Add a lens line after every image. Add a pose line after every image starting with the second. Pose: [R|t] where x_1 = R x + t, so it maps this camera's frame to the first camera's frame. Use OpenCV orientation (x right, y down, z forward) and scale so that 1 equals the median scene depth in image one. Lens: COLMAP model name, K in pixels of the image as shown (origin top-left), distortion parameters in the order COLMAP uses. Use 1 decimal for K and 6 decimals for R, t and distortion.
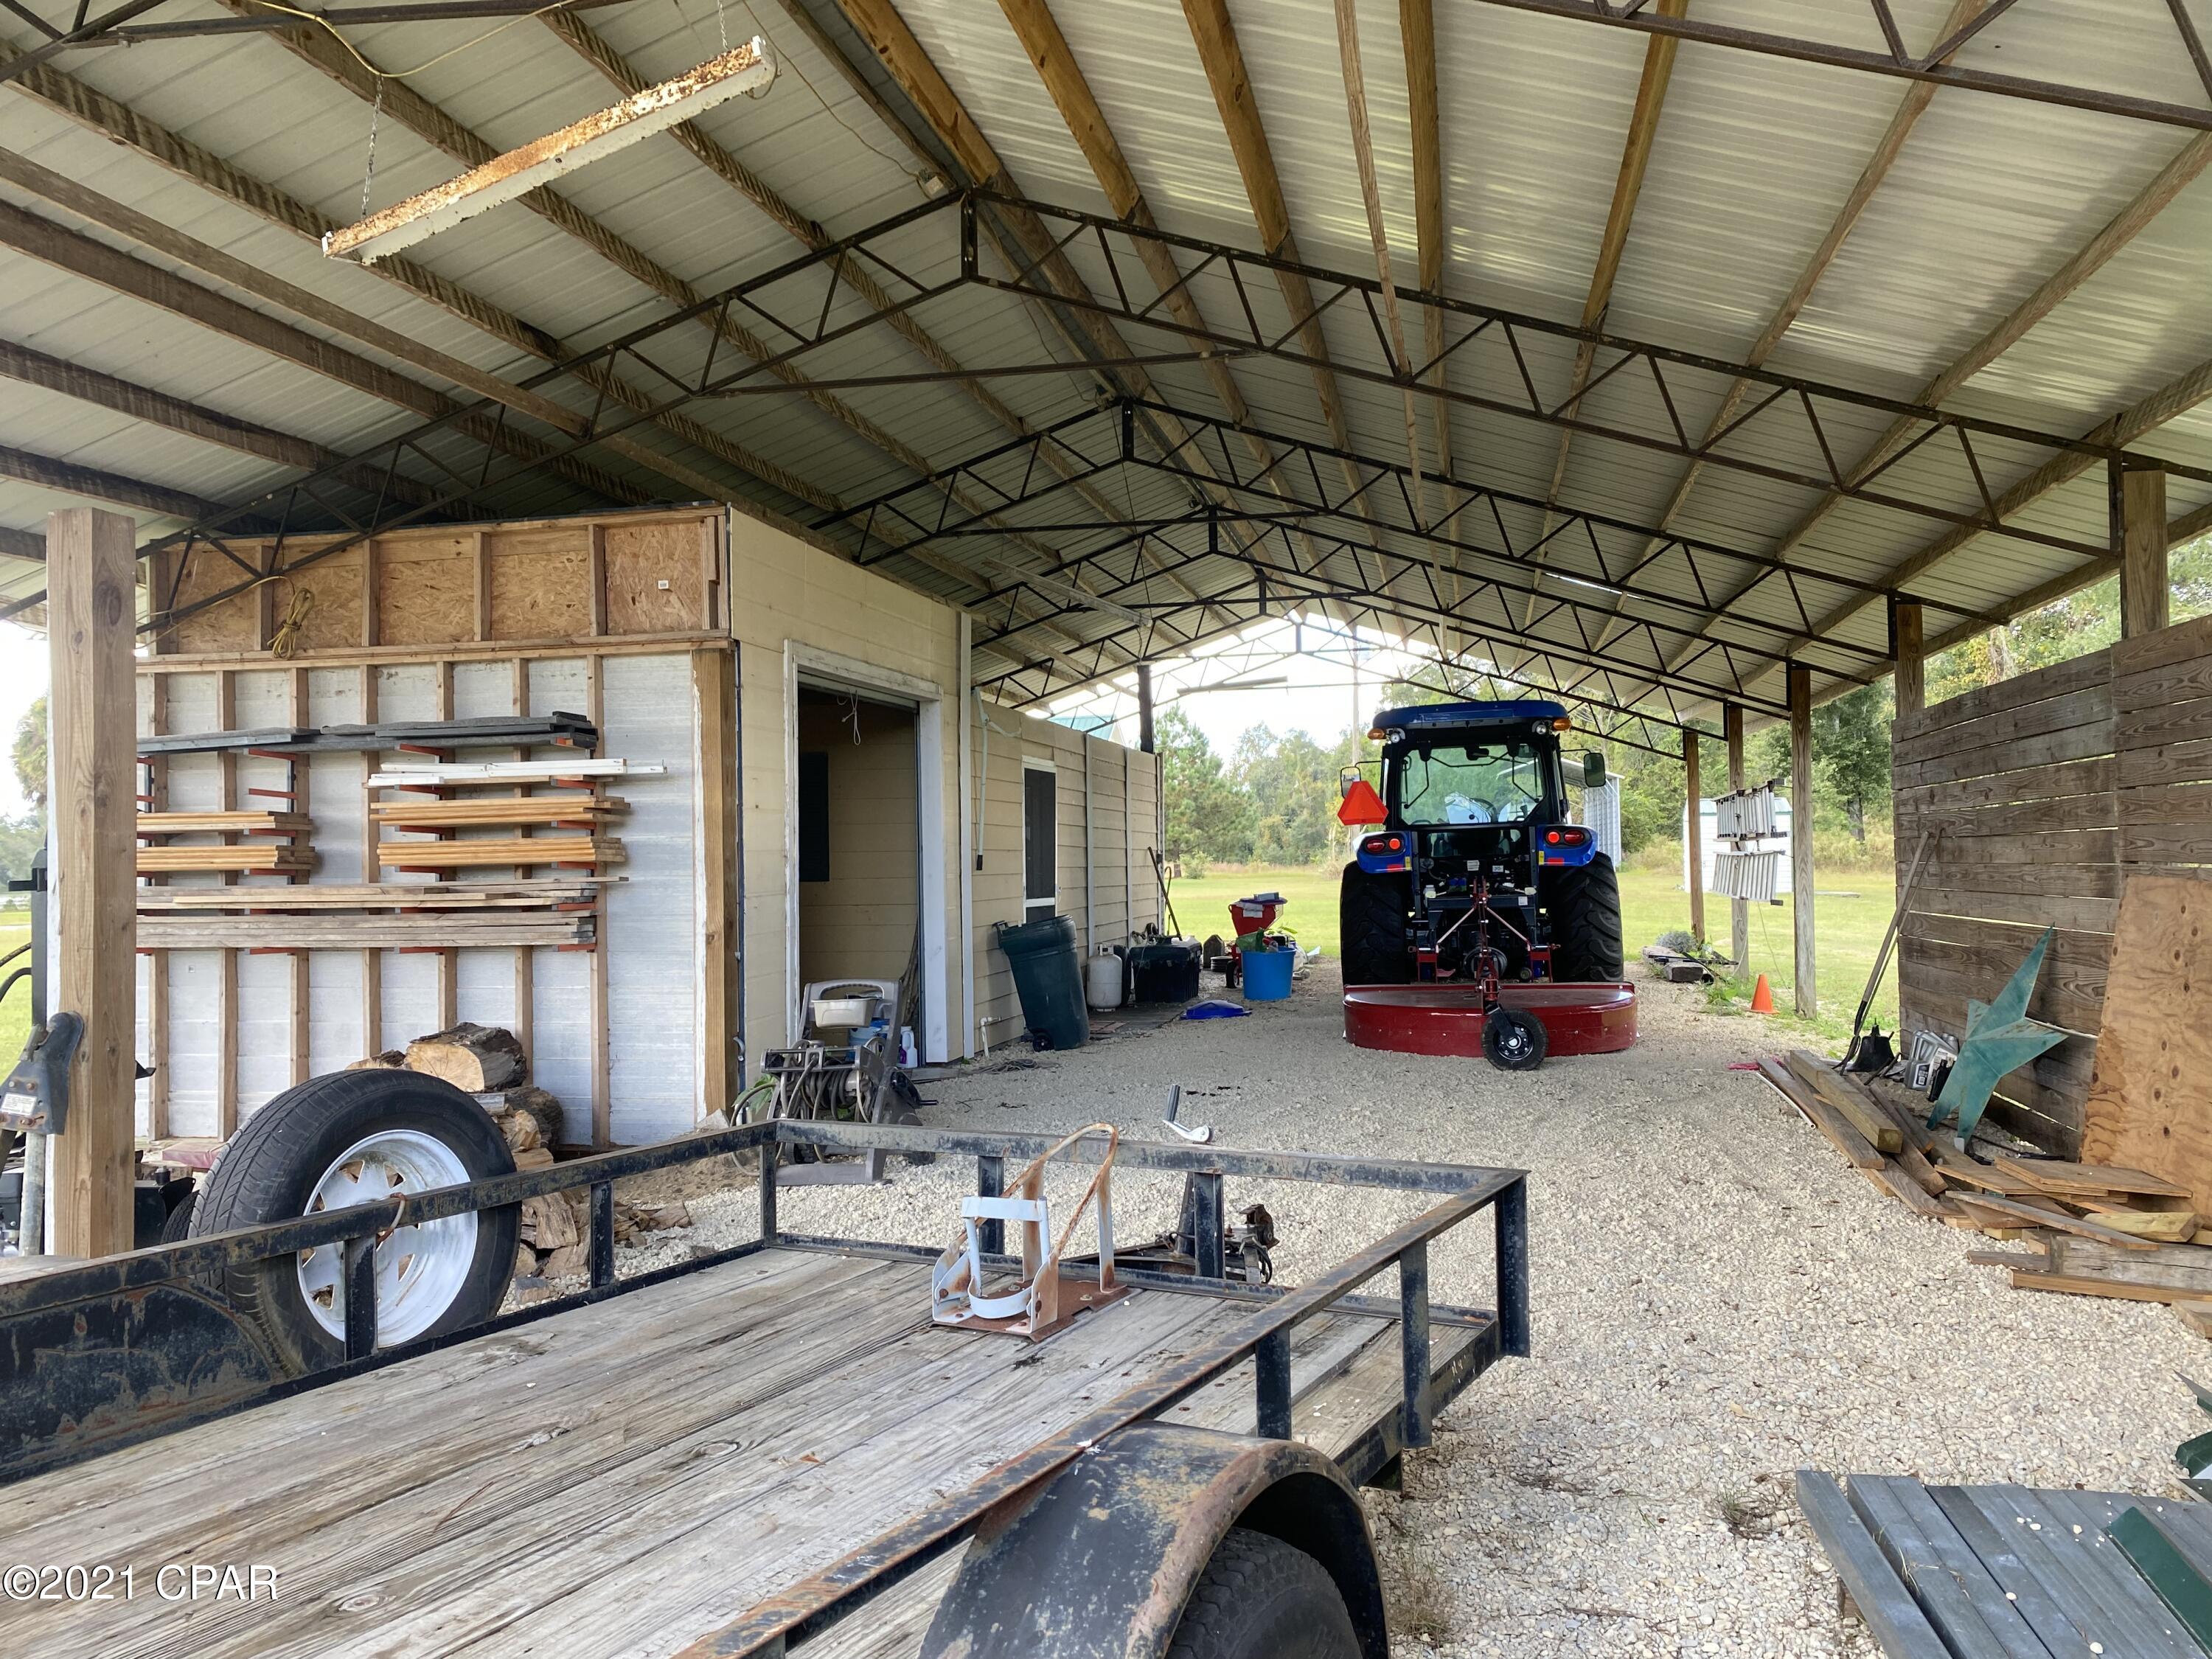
lens RADIAL K [[1681.7, 0, 1103.7], [0, 1681.7, 823.8], [0, 0, 1]] dist [0.032784, -0.025202]
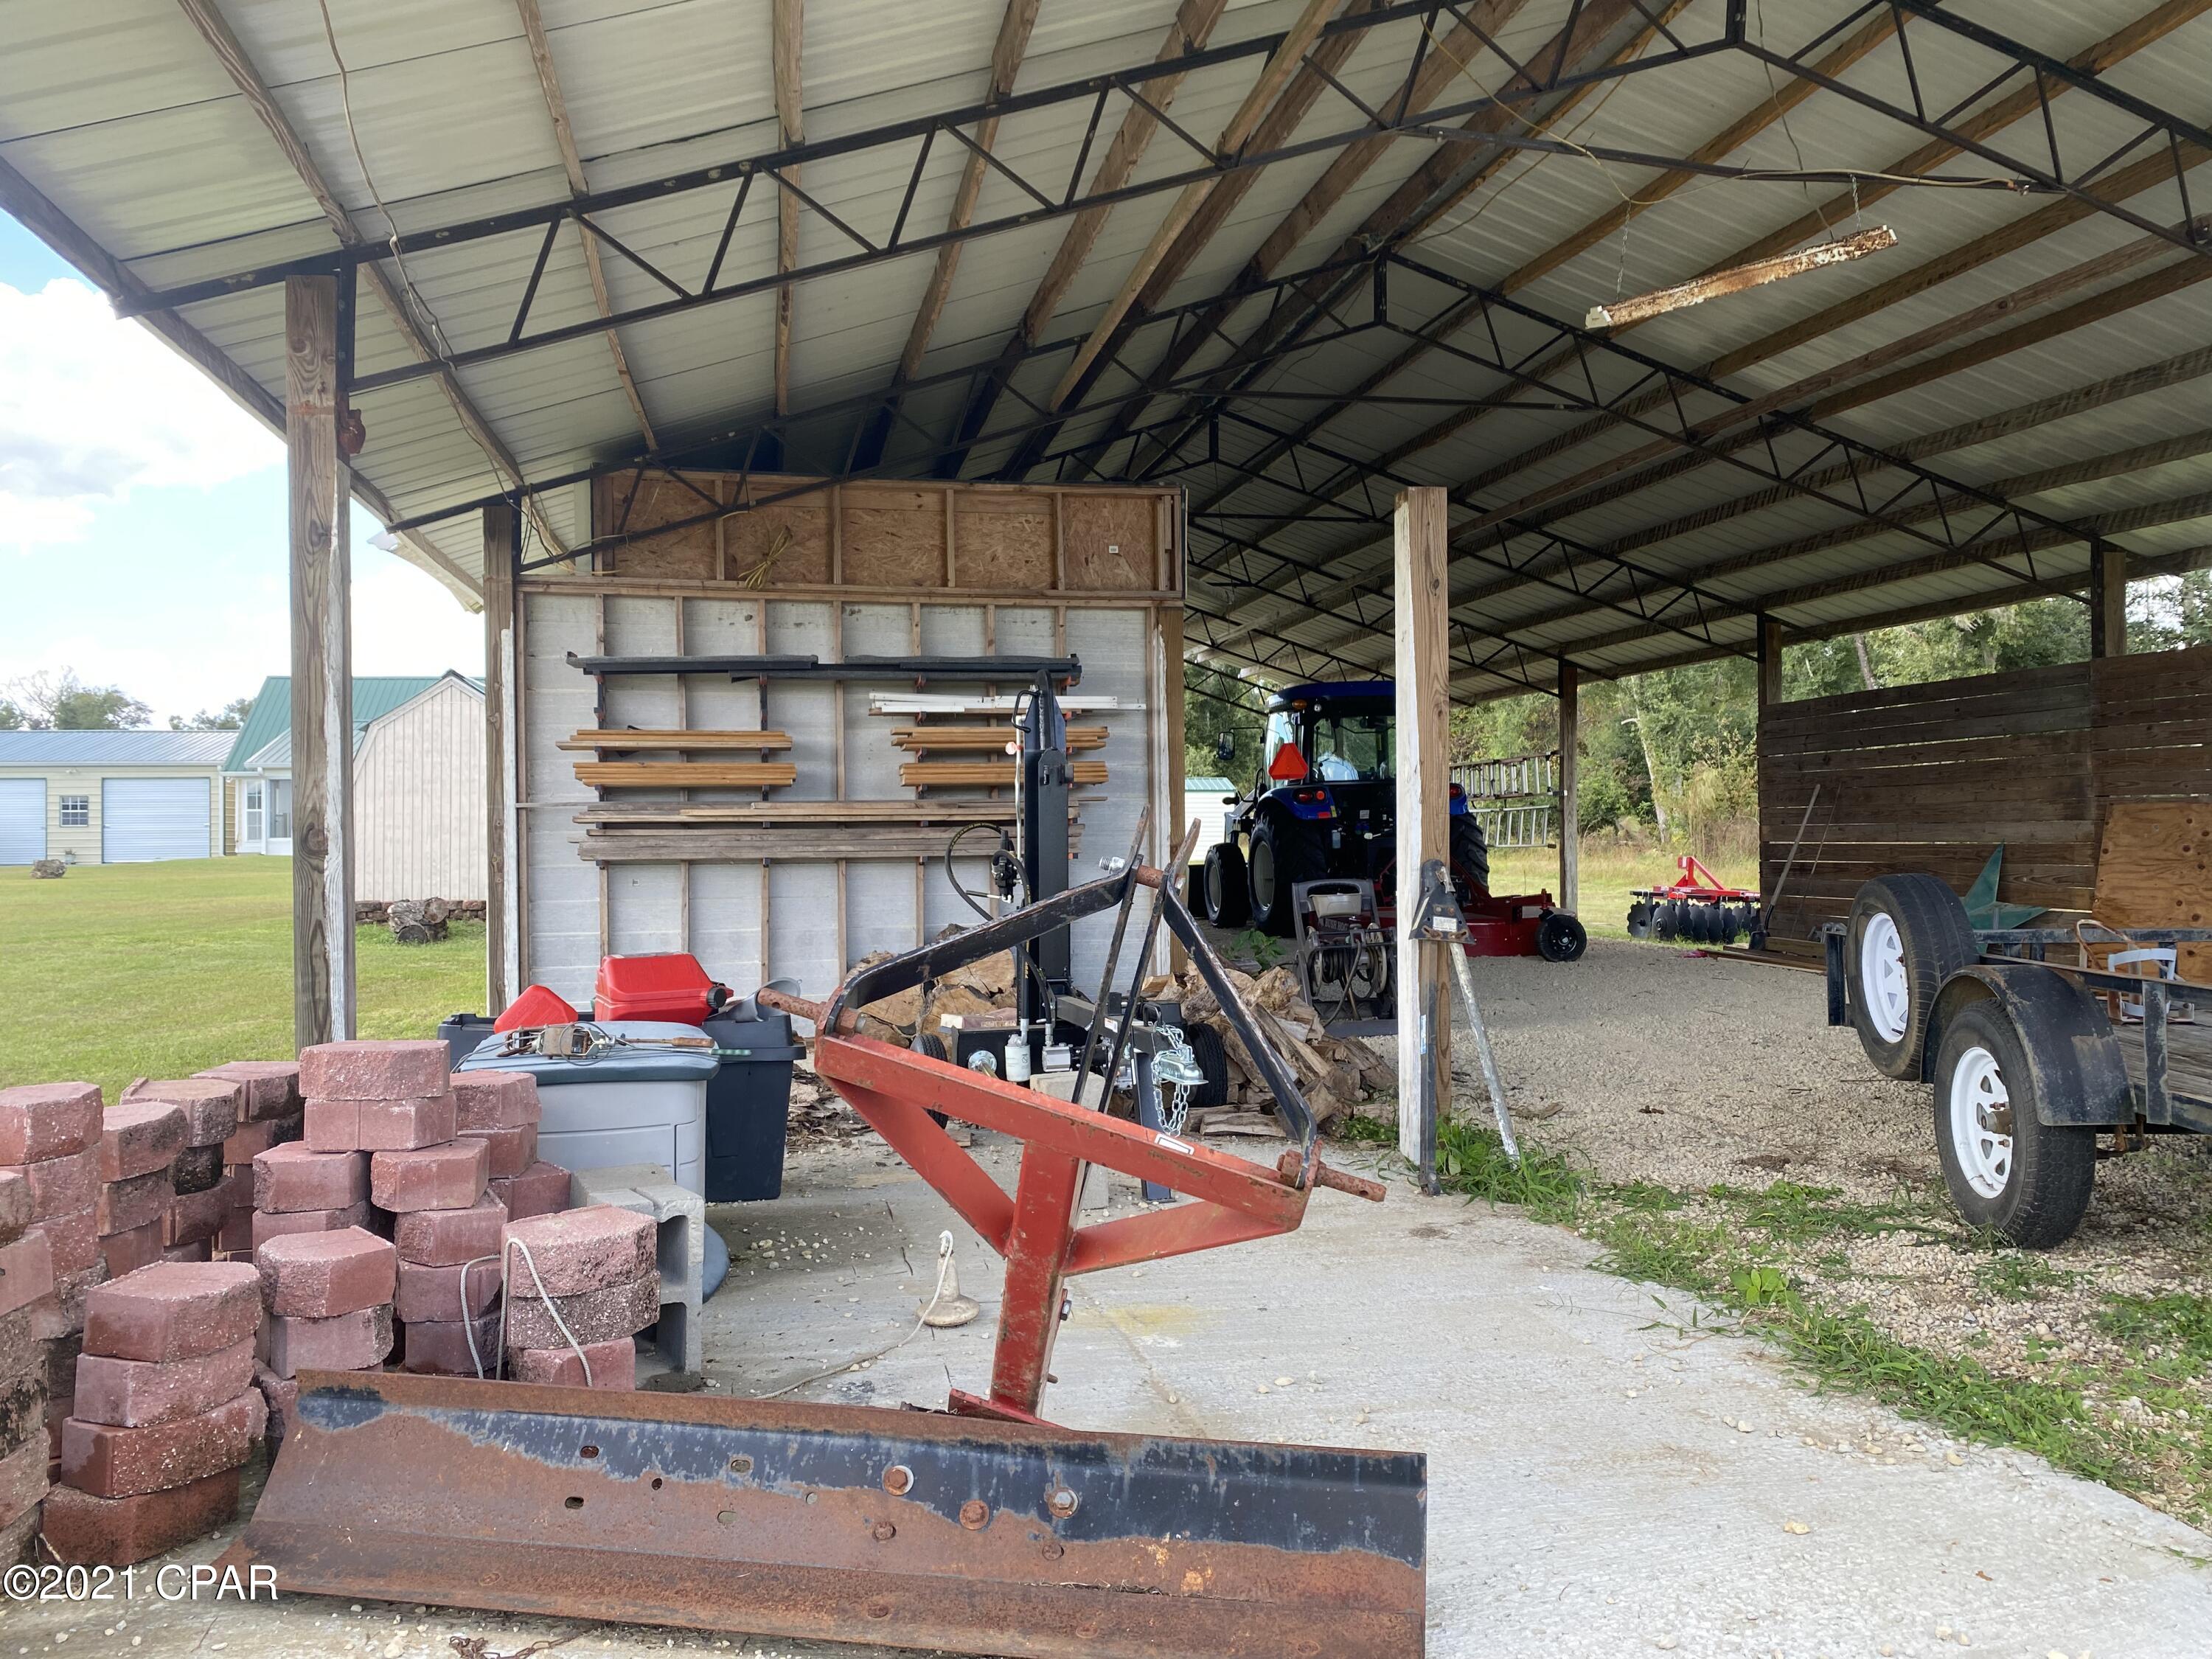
lens RADIAL K [[1667.8, 0, 1109.6], [0, 1667.8, 835.8], [0, 0, 1]] dist [0.089378, -0.001231]
pose [[0.910076, 0.006362, 0.414392, -0.724411], [-0.013988, 0.999784, 0.015371, 0.038474], [-0.414205, -0.019786, 0.909969, -0.059493]]
